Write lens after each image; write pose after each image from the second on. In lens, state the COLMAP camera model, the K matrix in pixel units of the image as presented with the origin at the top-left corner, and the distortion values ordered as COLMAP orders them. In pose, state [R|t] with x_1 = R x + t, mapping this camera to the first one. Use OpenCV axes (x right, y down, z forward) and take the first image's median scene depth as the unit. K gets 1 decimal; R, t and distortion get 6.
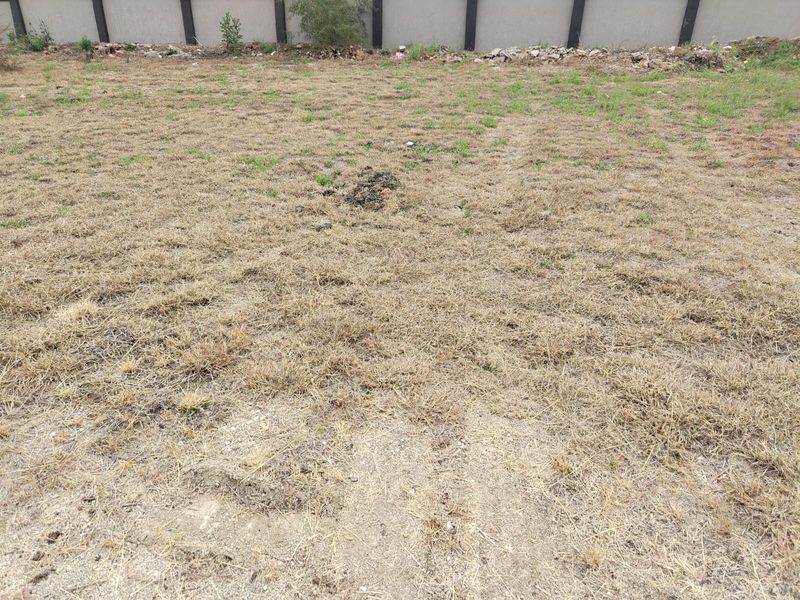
lens RADIAL K [[561.0, 0, 400.0], [0, 561.0, 300.0], [0, 0, 1]] dist [0.037912, -0.038635]
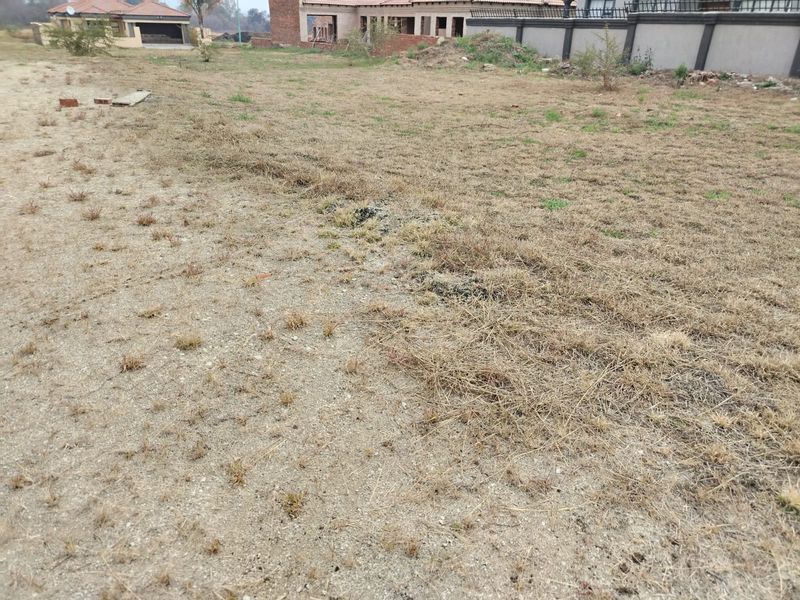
lens RADIAL K [[561.0, 0, 400.0], [0, 561.0, 300.0], [0, 0, 1]] dist [0.037912, -0.038635]
pose [[0.624252, 0.339792, -0.703457, -0.122585], [-0.368000, 0.922194, 0.118883, 0.009390], [0.689119, 0.184659, 0.700725, -0.039066]]
